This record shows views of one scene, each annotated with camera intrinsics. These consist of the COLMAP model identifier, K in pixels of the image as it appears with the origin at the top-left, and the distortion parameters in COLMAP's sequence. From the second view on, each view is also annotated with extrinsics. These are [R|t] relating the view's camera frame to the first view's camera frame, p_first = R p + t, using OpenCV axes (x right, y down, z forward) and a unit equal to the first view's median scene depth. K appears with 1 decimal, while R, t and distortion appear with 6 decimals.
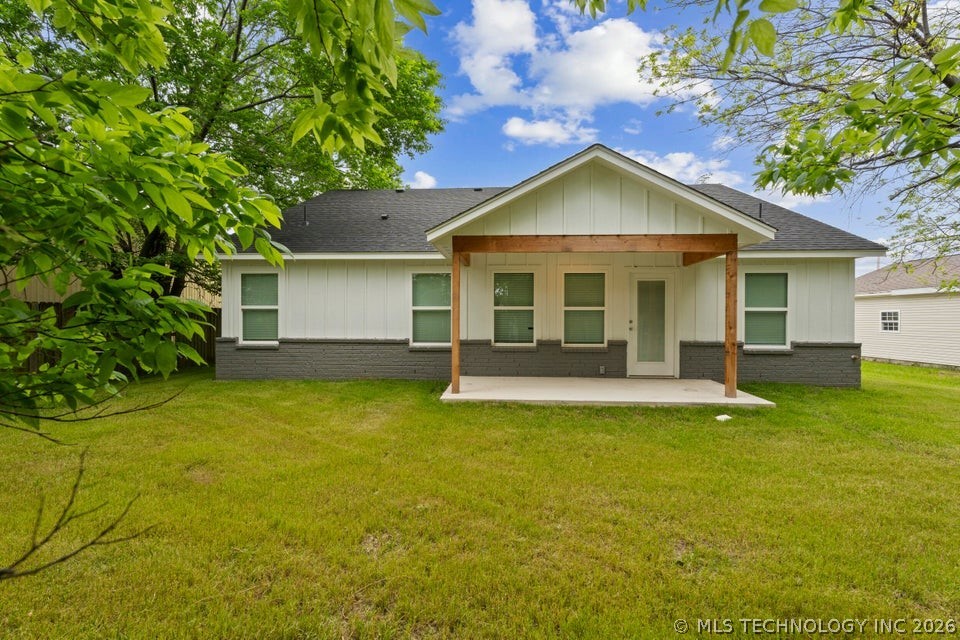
lens RADIAL K [[427.3, 0, 485.5], [0, 427.3, 319.9], [0, 0, 1]] dist [0.002742, 0.000093]
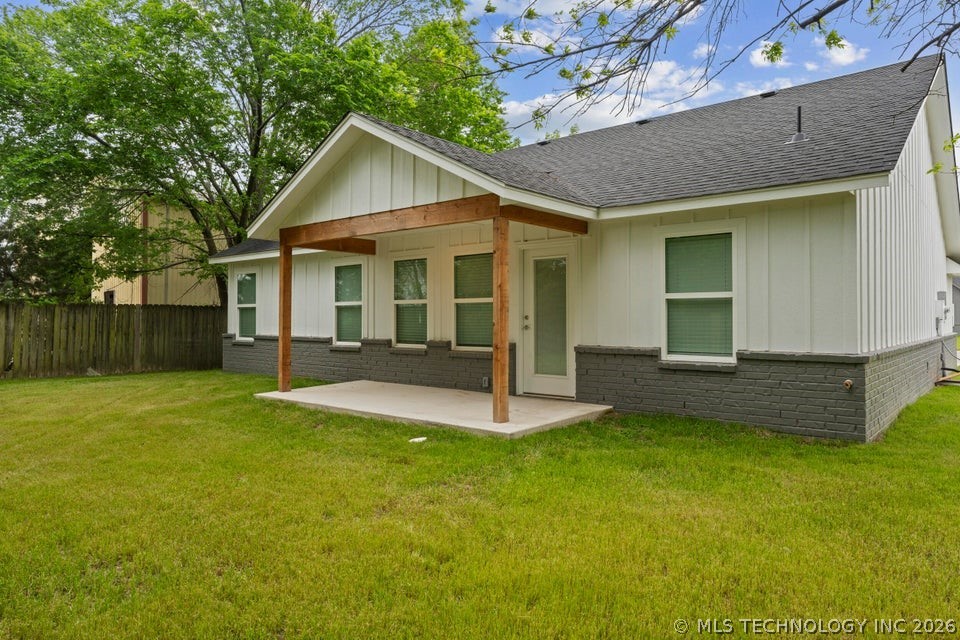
lens RADIAL K [[638.2, 0, 485.5], [0, 638.2, 311.2], [0, 0, 1]] dist [-0.006758, 0.001496]
pose [[0.793904, -0.010660, -0.607949, 0.937635], [0.000067, 0.999848, -0.017444, 0.012425], [0.608043, 0.013808, 0.793784, 0.109729]]
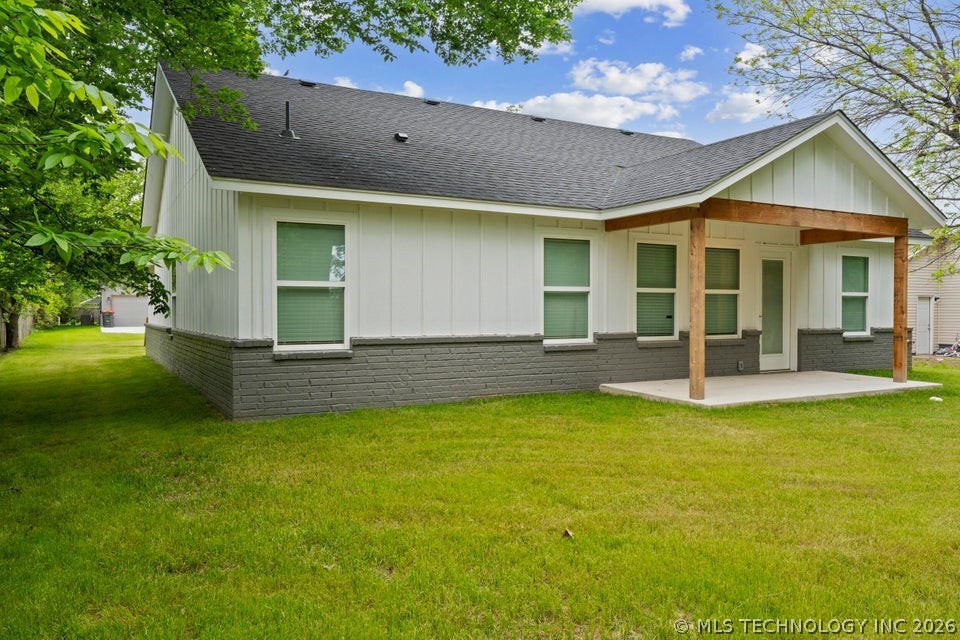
lens RADIAL K [[710.1, 0, 483.0], [0, 710.1, 318.3], [0, 0, 1]] dist [-0.006228, 0.000415]
pose [[0.844420, -0.011517, 0.535558, -0.869959], [0.001450, 0.999814, 0.019214, -0.002314], [-0.535680, -0.015448, 0.844280, 0.104395]]
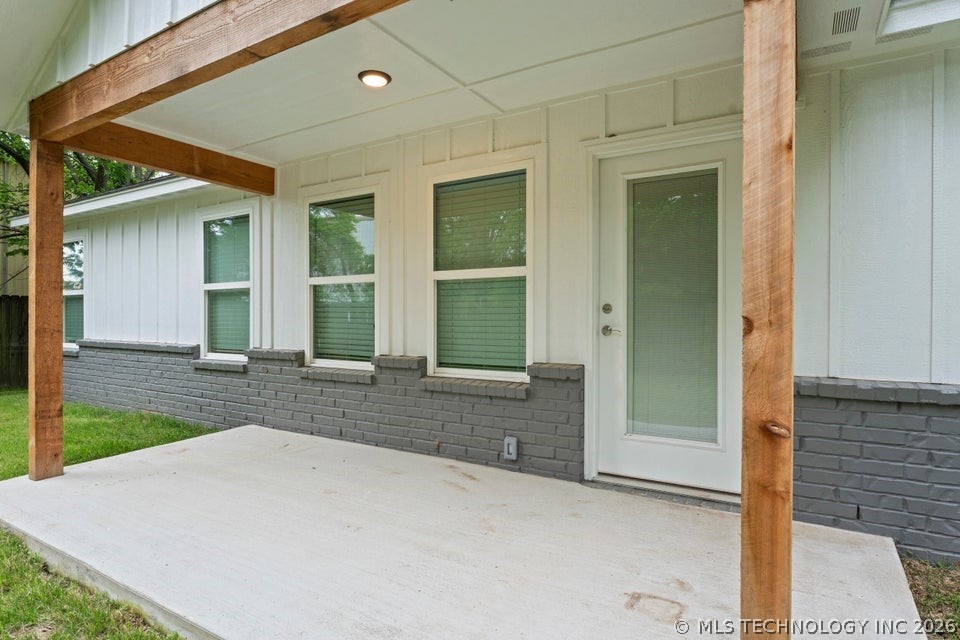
lens RADIAL K [[548.0, 0, 479.6], [0, 548.0, 321.0], [0, 0, 1]] dist [-0.002936, 0.000871]
pose [[0.872202, 0.001438, -0.489144, 0.460847], [-0.003348, 0.999990, -0.003029, 0.015334], [0.489134, 0.004279, 0.872198, 0.590740]]
